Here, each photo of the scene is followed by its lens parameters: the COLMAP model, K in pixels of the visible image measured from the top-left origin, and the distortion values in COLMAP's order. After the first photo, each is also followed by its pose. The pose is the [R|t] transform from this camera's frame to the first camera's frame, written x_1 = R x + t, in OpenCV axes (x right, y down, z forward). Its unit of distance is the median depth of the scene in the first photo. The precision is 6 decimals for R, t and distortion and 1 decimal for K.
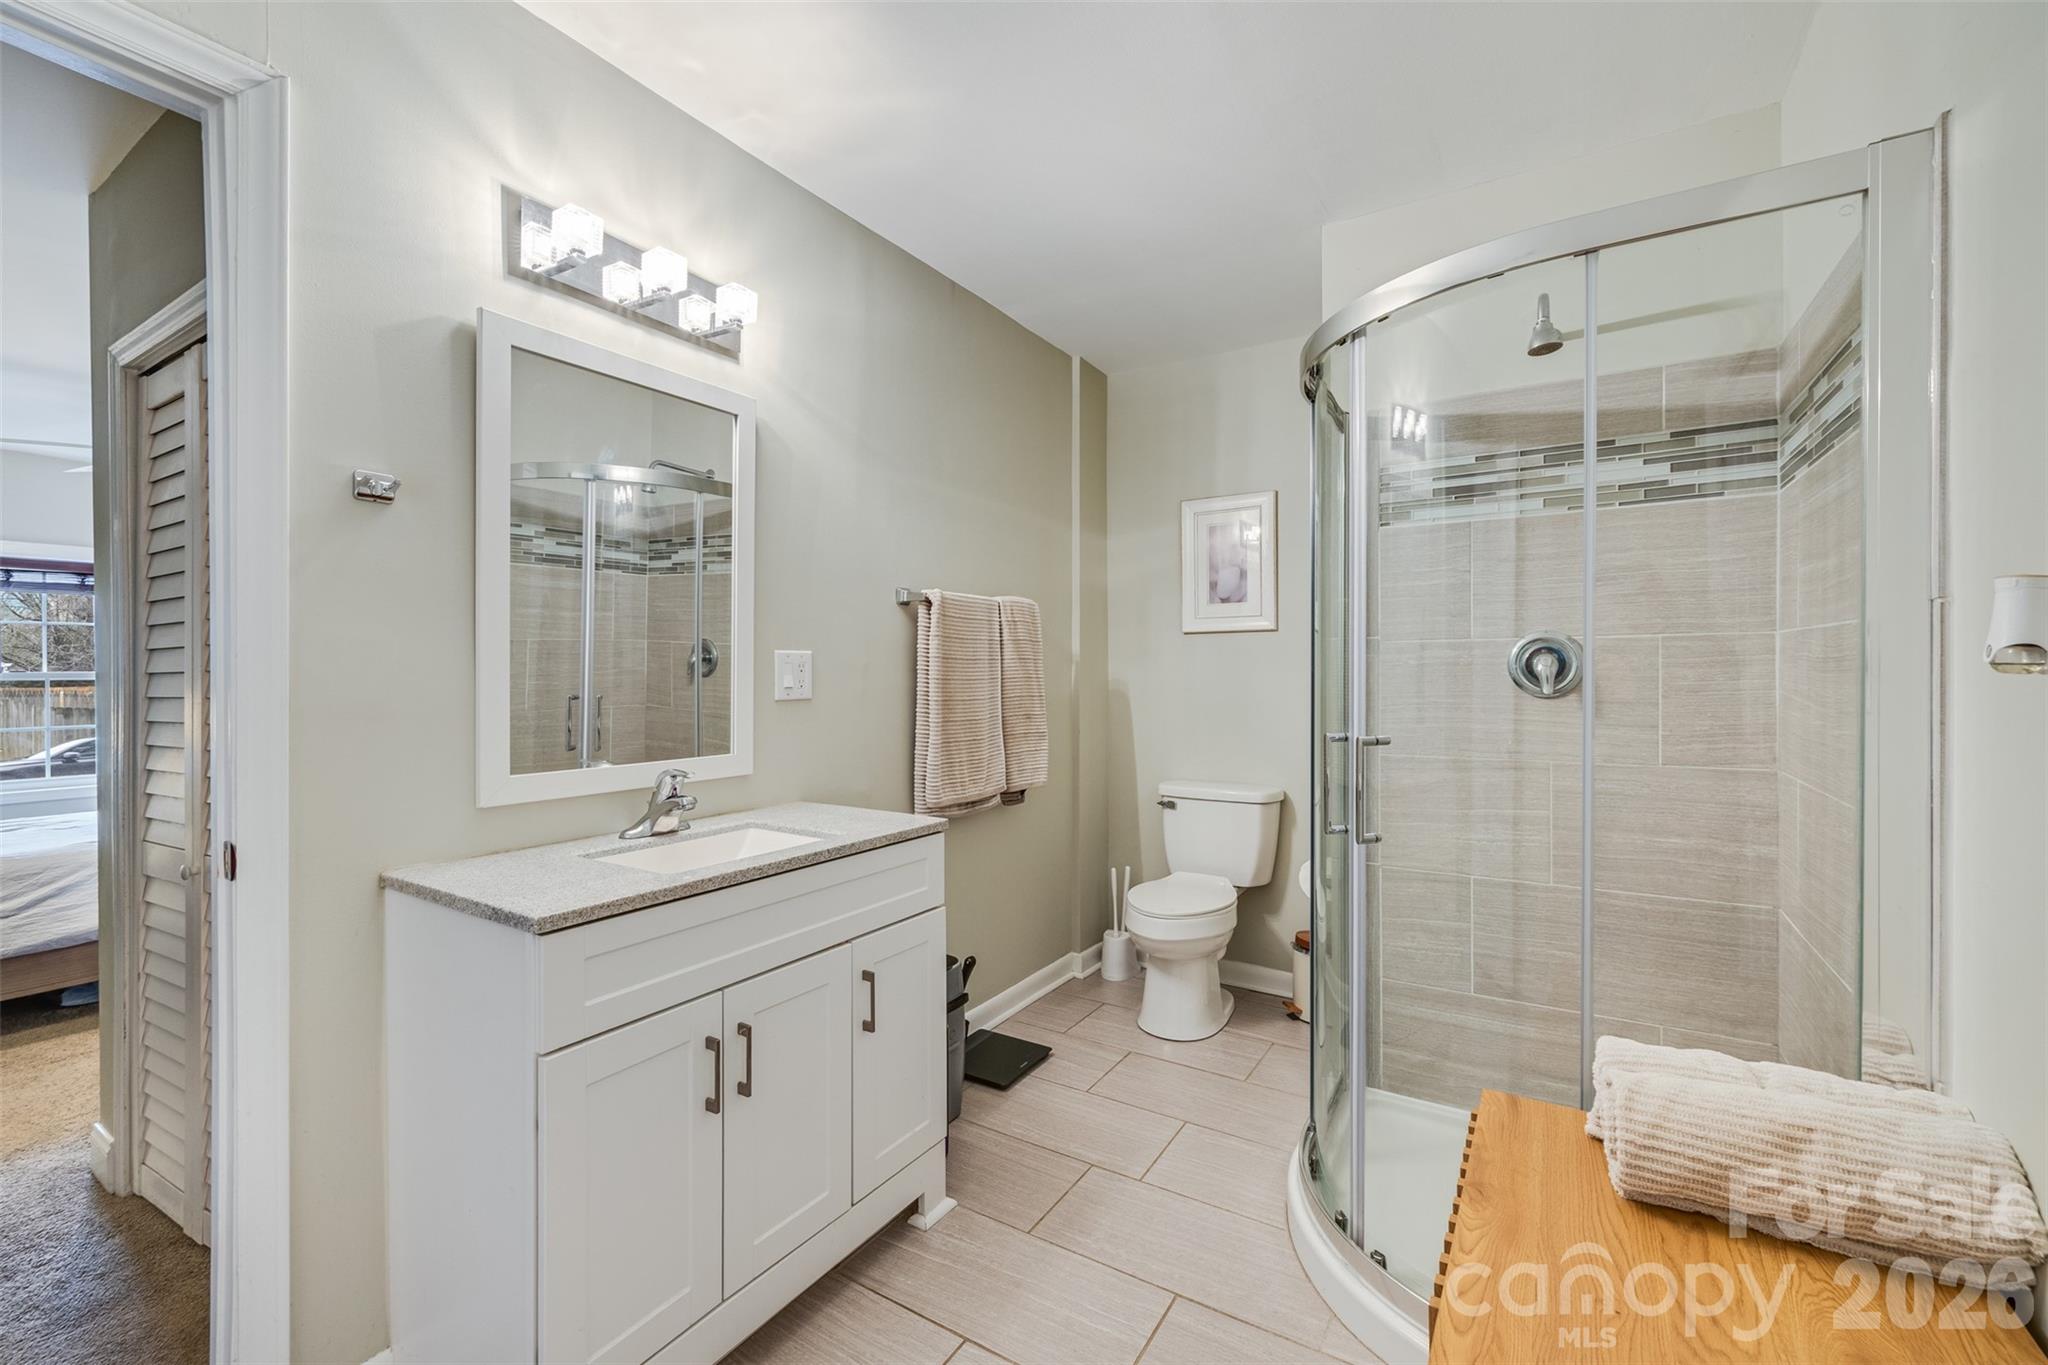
lens RADIAL K [[863.9, 0, 1023.9], [0, 863.9, 679.2], [0, 0, 1]] dist [0.002525, 0.000451]
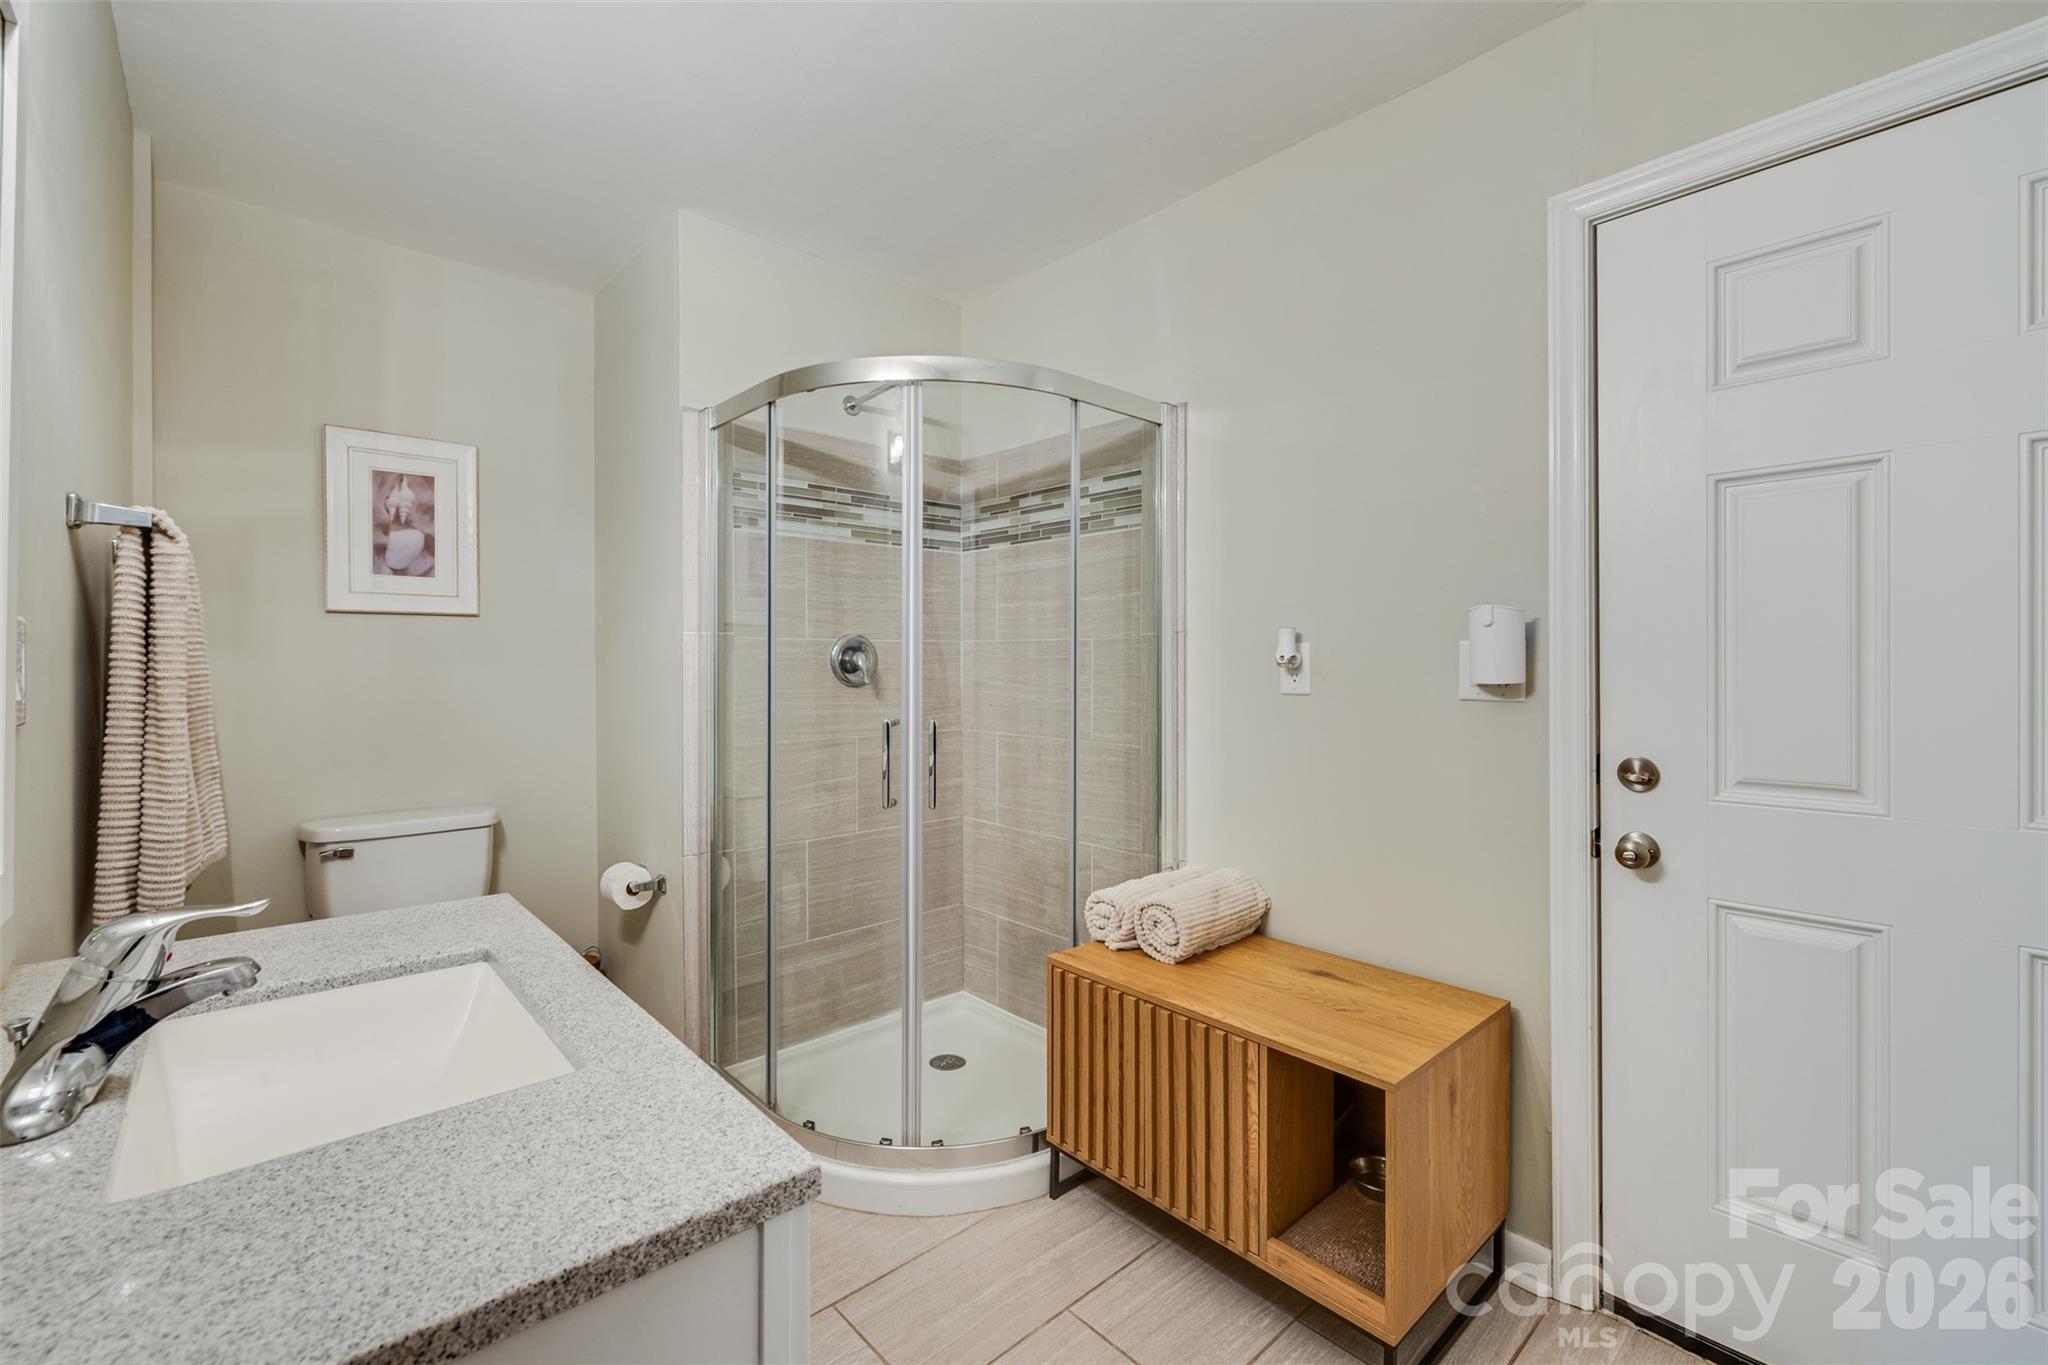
lens RADIAL K [[863.9, 0, 1016.5], [0, 863.9, 674.7], [0, 0, 1]] dist [0.002525, 0.000451]
pose [[0.268046, -0.008526, 0.963368, -0.540786], [0.007098, 0.999951, 0.006875, -0.003245], [-0.963380, 0.004995, 0.268093, 0.415057]]
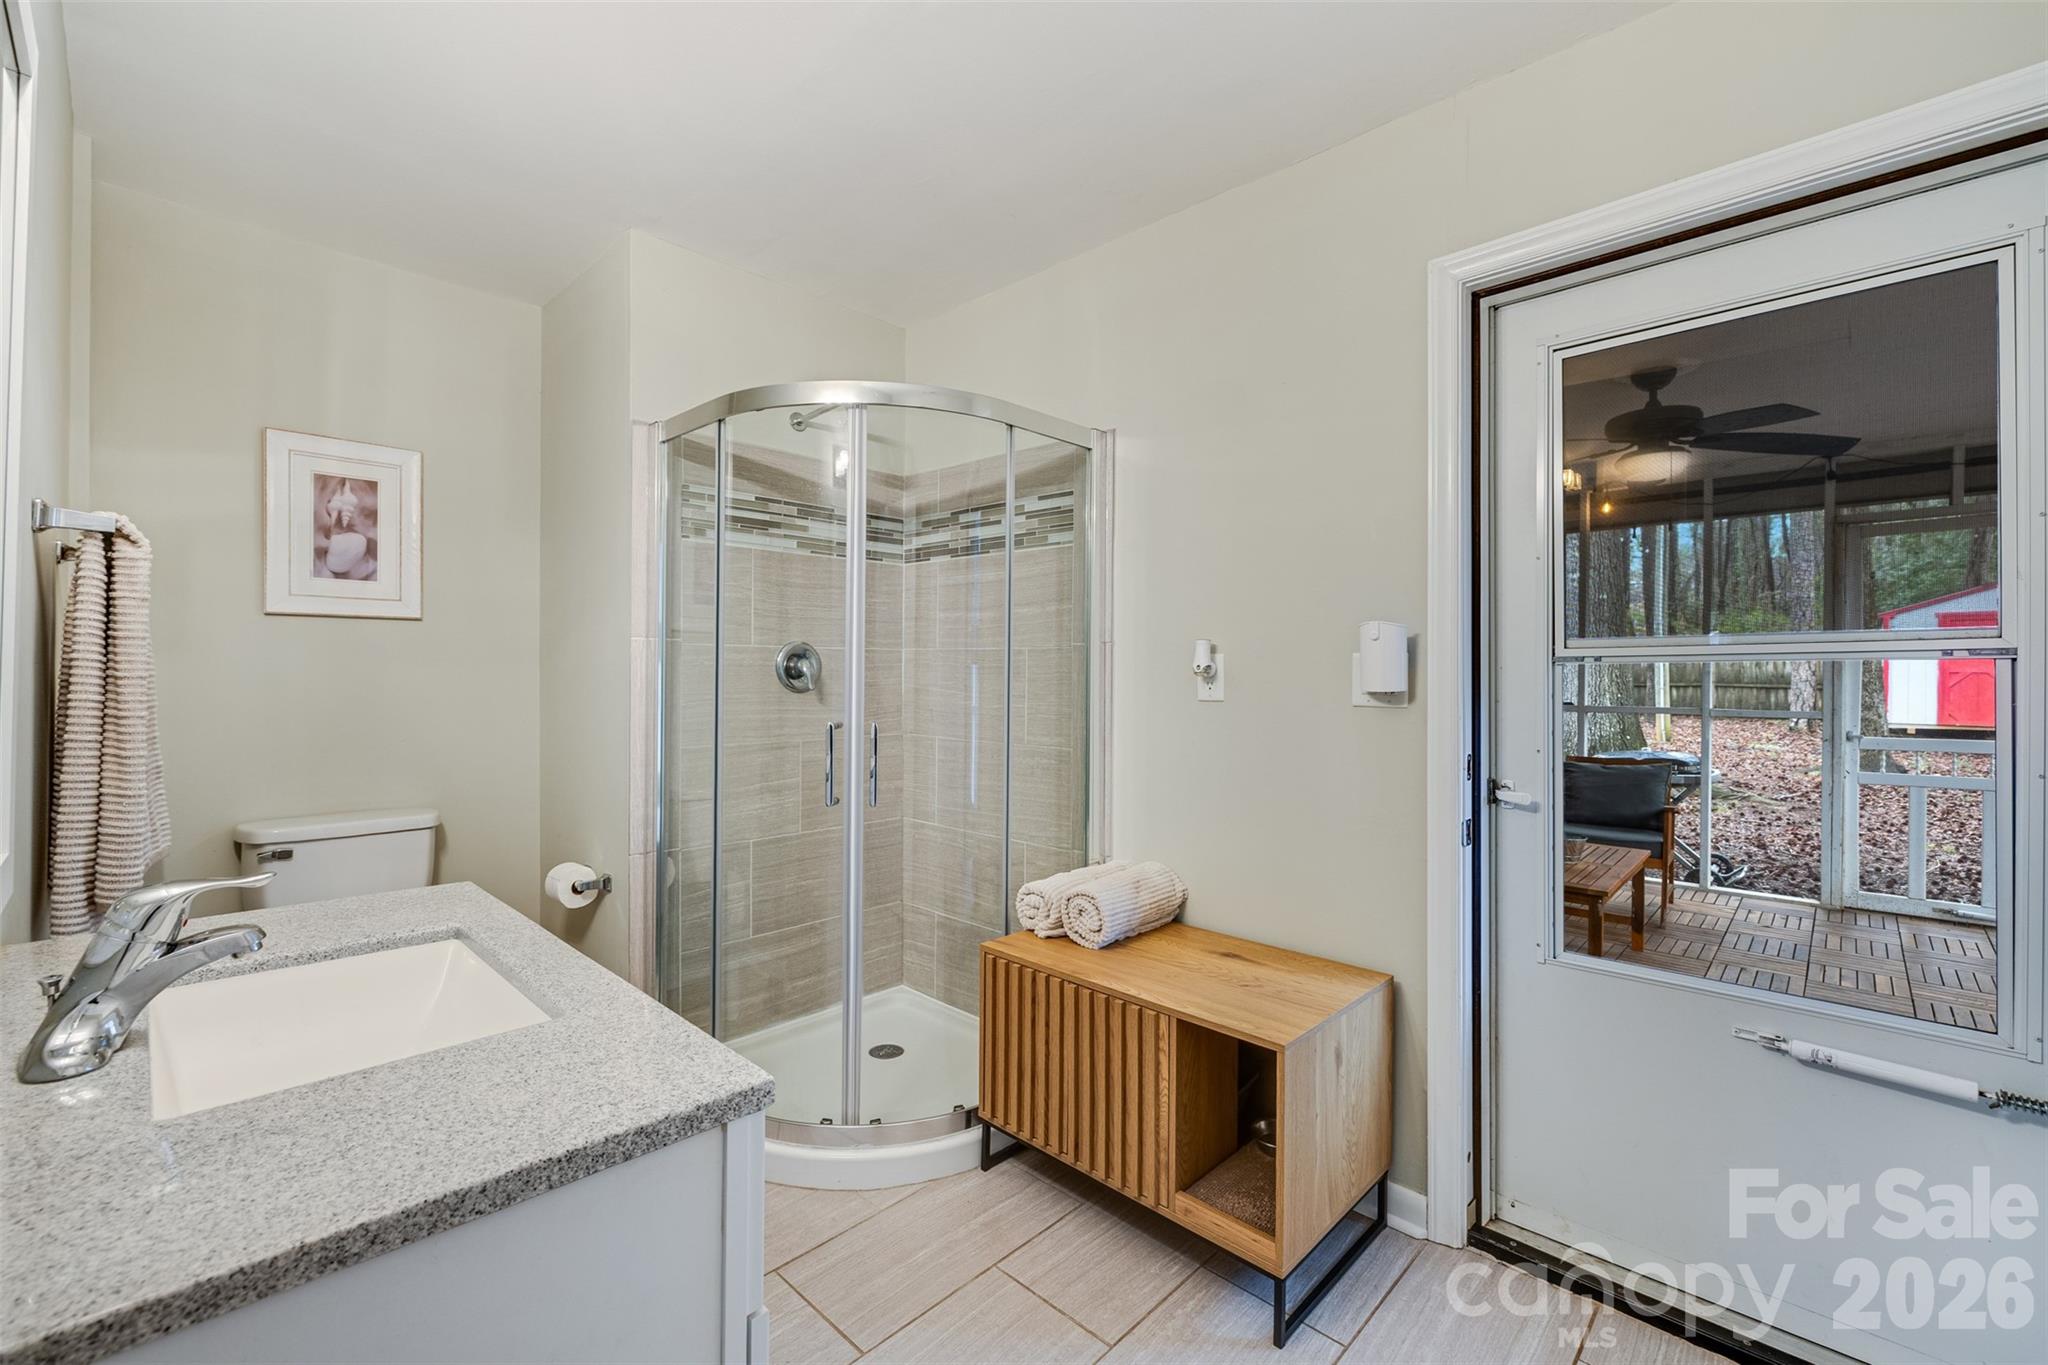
lens RADIAL K [[863.9, 0, 1019.9], [0, 863.9, 680.2], [0, 0, 1]] dist [0.002525, 0.000451]
pose [[0.202399, -0.003025, 0.979299, -0.602307], [0.000011, 0.999995, 0.003086, -0.000934], [-0.979303, -0.000614, 0.202398, 0.388770]]
